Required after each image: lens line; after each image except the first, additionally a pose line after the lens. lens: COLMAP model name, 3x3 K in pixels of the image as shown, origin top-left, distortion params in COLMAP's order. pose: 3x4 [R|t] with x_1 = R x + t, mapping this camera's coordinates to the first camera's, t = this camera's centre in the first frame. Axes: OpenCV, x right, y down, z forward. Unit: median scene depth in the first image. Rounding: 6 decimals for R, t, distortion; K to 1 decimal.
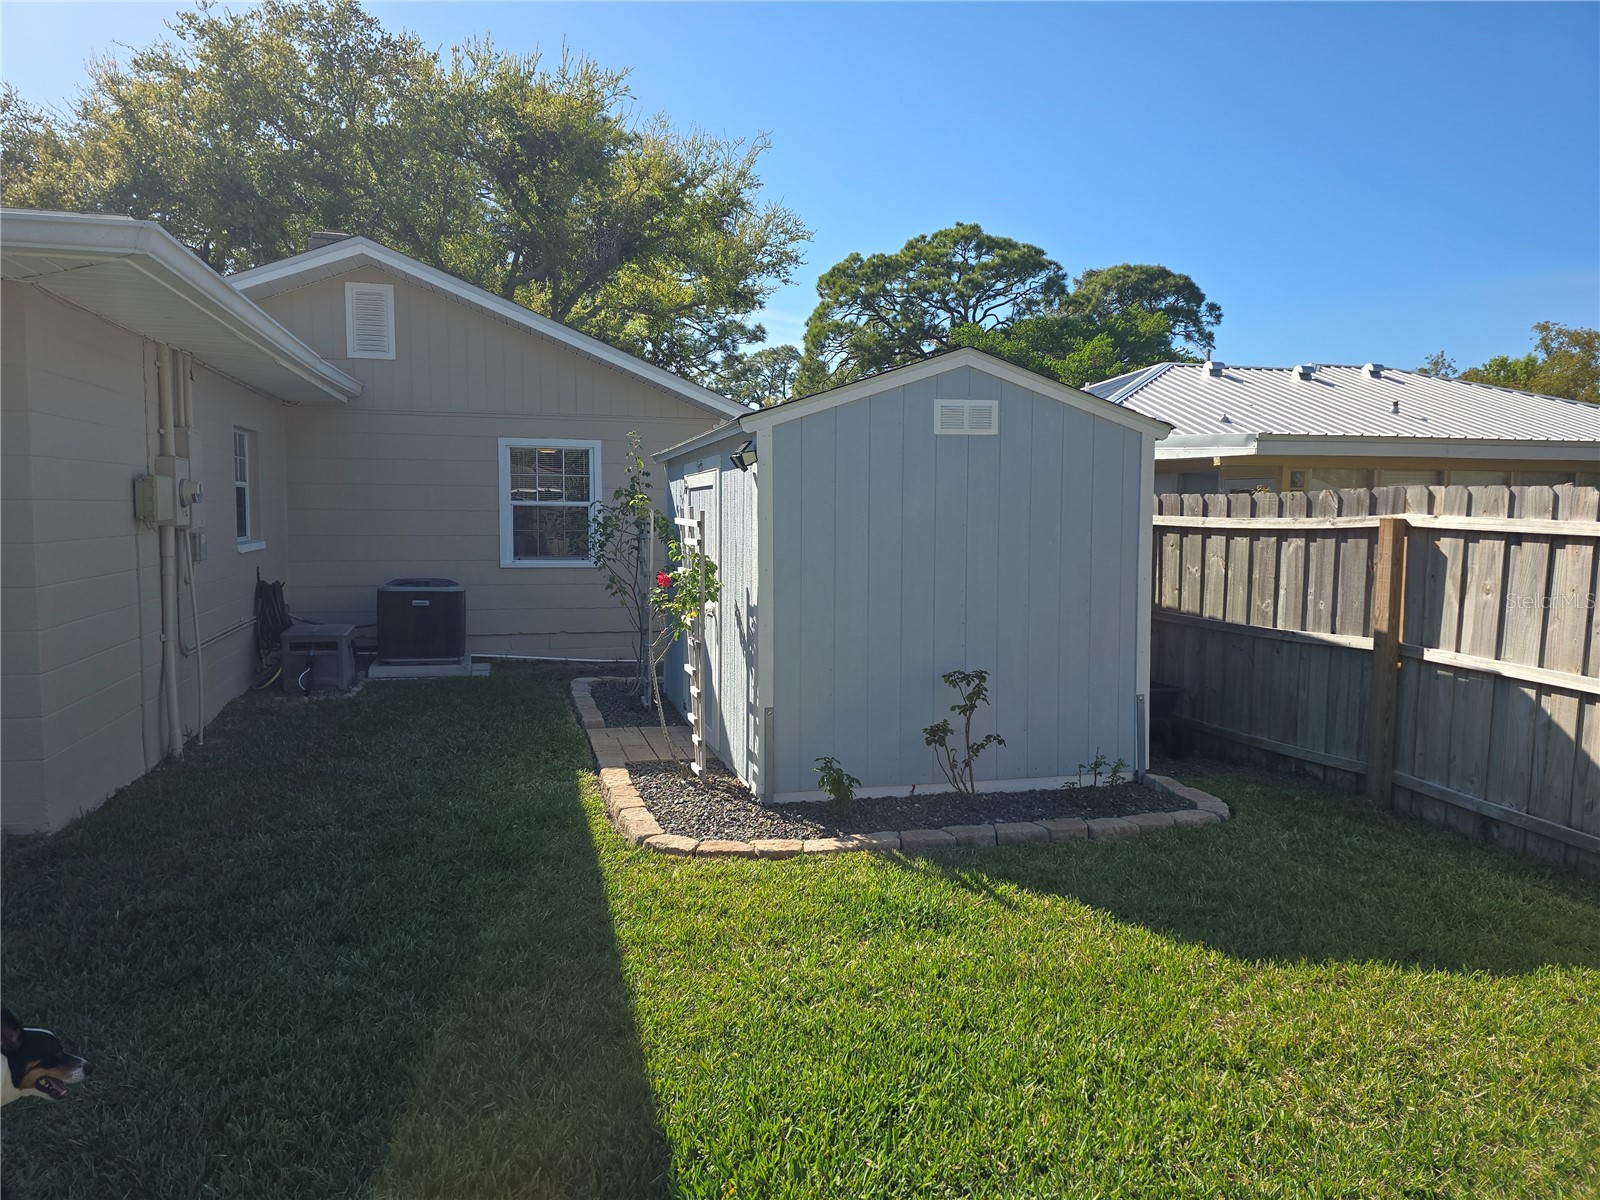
lens RADIAL K [[1055.7, 0, 799.4], [0, 1055.7, 586.4], [0, 0, 1]] dist [0.071653, -0.066631]
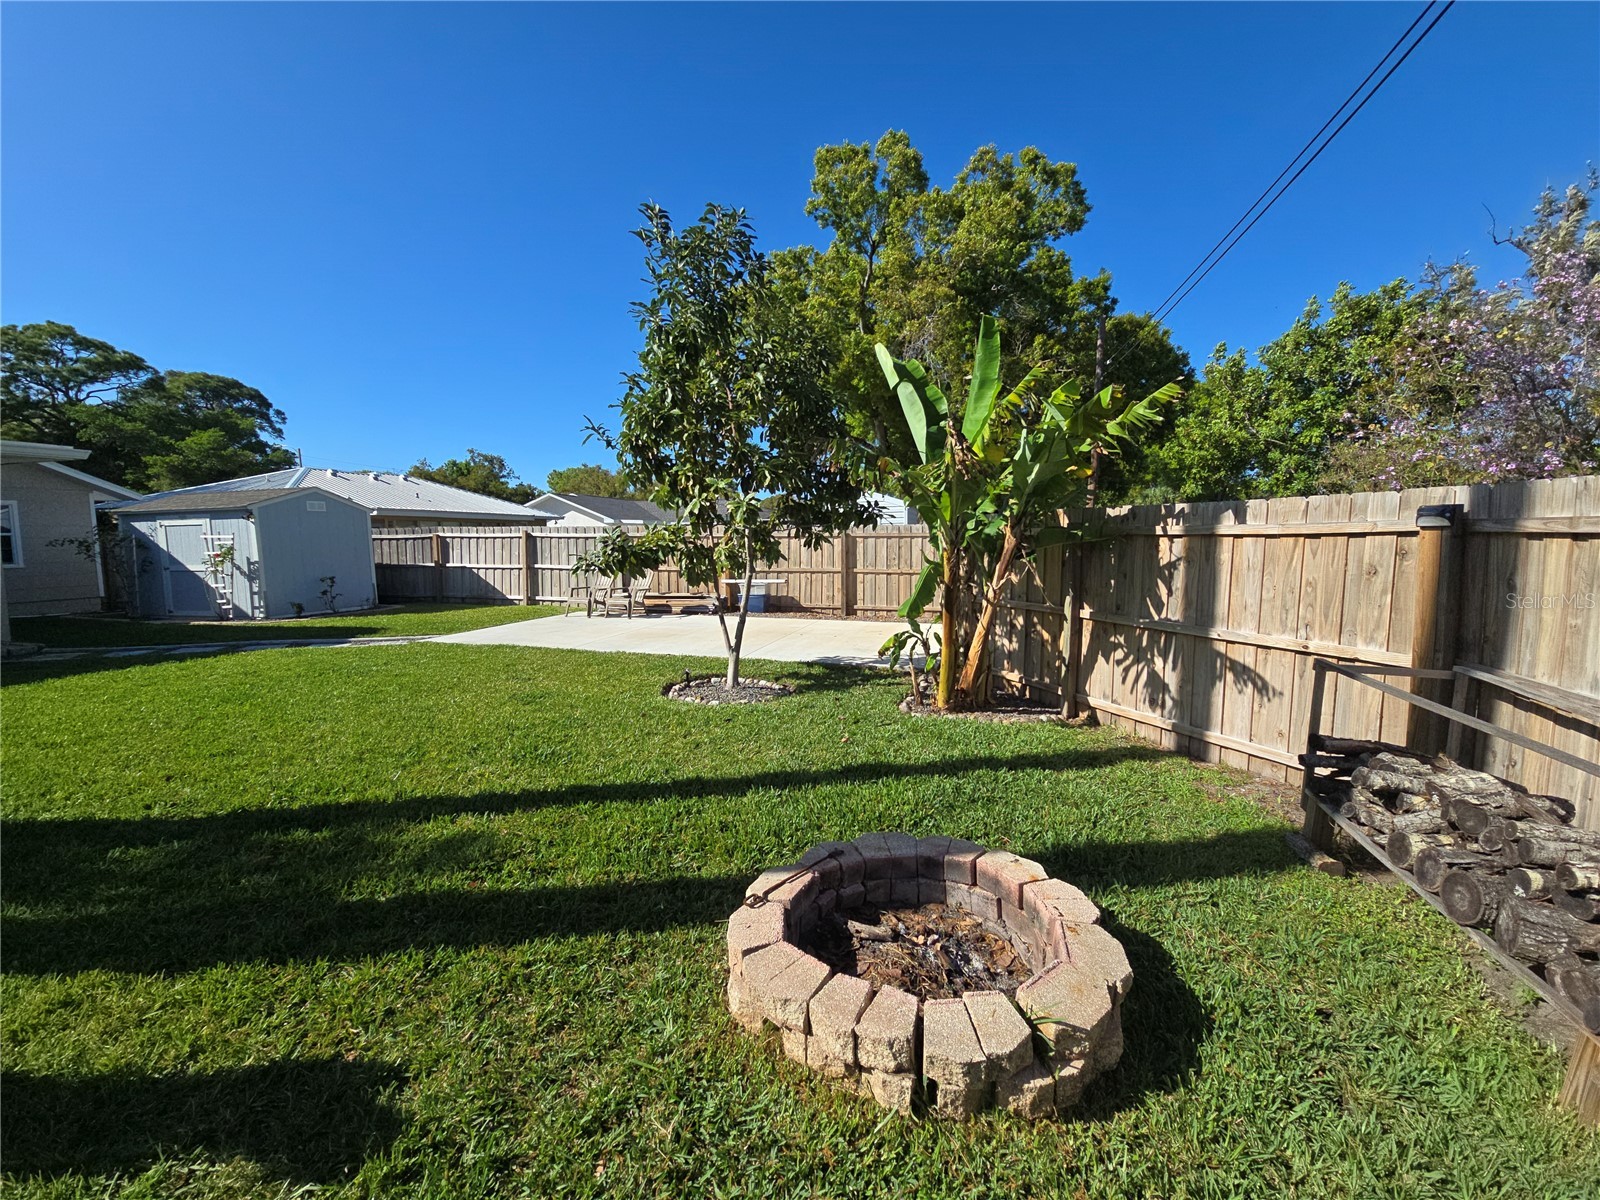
lens RADIAL K [[650.2, 0, 798.4], [0, 650.2, 604.7], [0, 0, 1]] dist [0.005043, -0.005894]
pose [[0.497115, -0.099235, 0.861991, -0.113050], [0.076535, 0.994581, 0.070361, 0.016496], [-0.864302, 0.030995, 0.502017, -0.175927]]
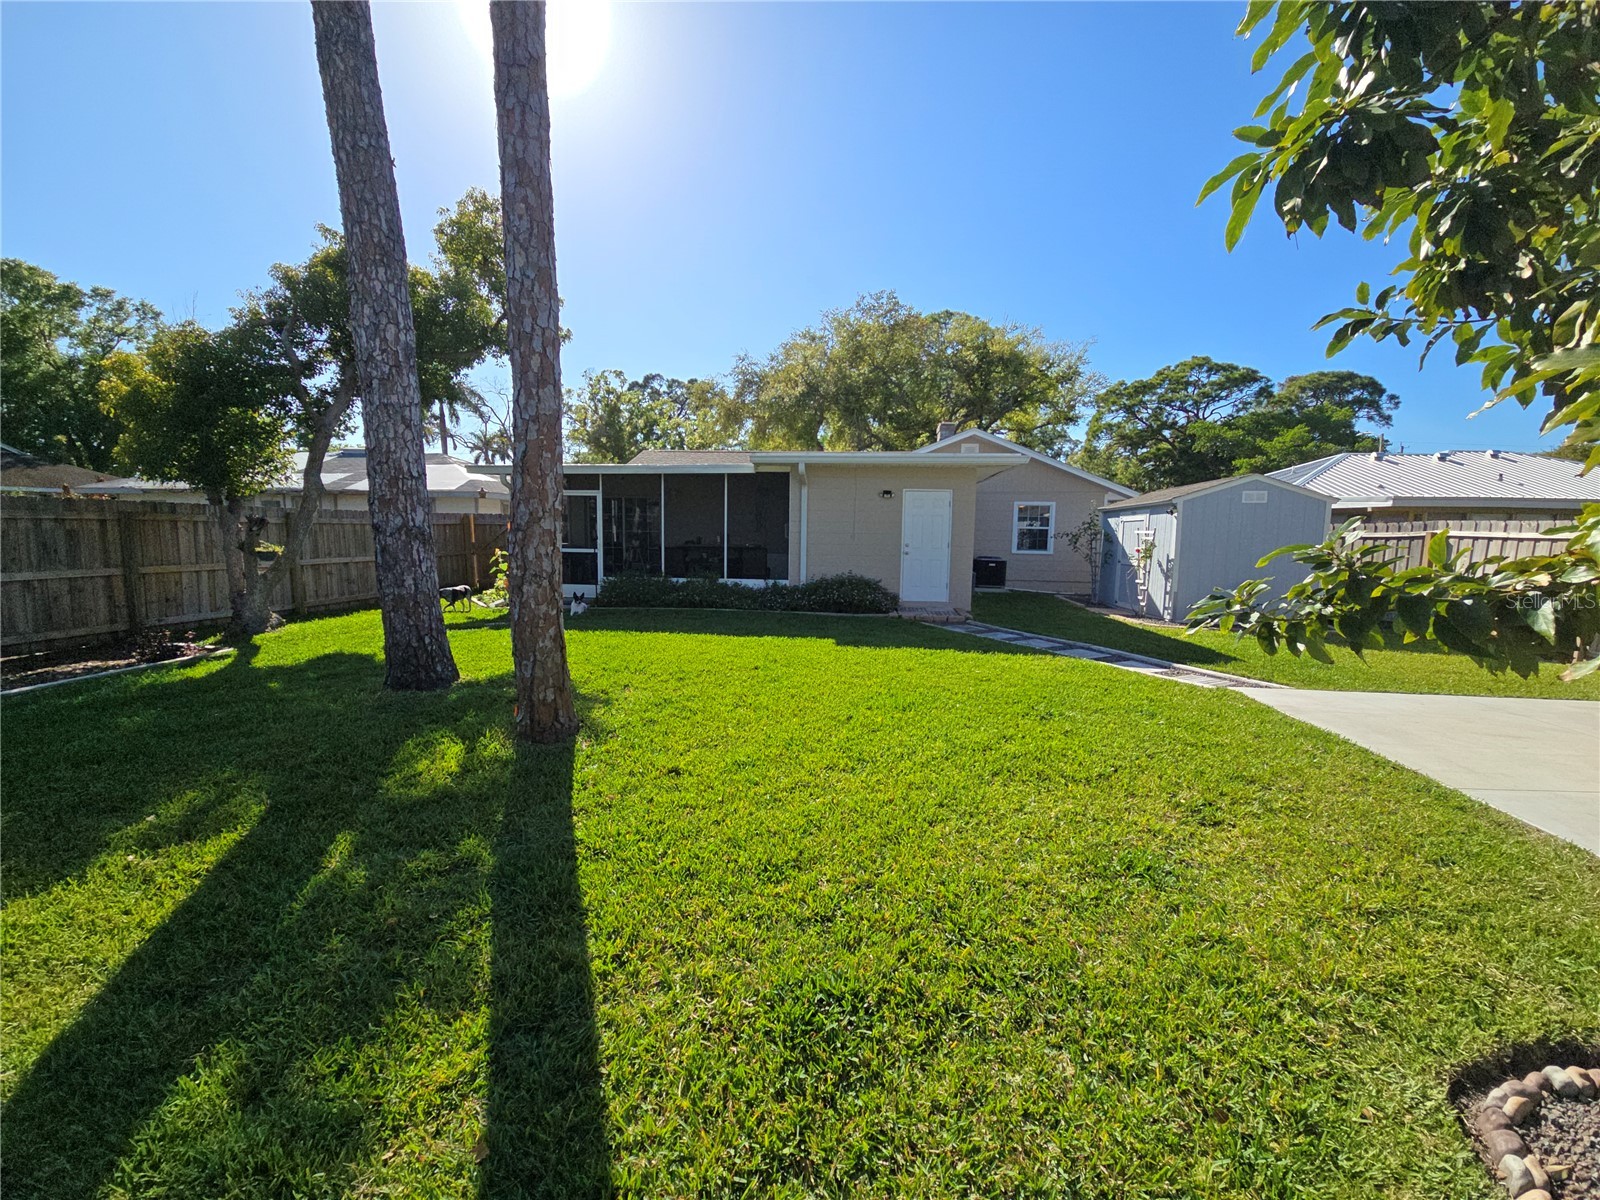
lens RADIAL K [[652.3, 0, 798.1], [0, 652.3, 604.0], [0, 0, 1]] dist [0.000925, 0.000435]
pose [[0.933997, 0.045256, -0.354402, -0.044380], [-0.034273, 0.998720, 0.037210, 0.013561], [0.355632, -0.022607, 0.934352, -0.137909]]
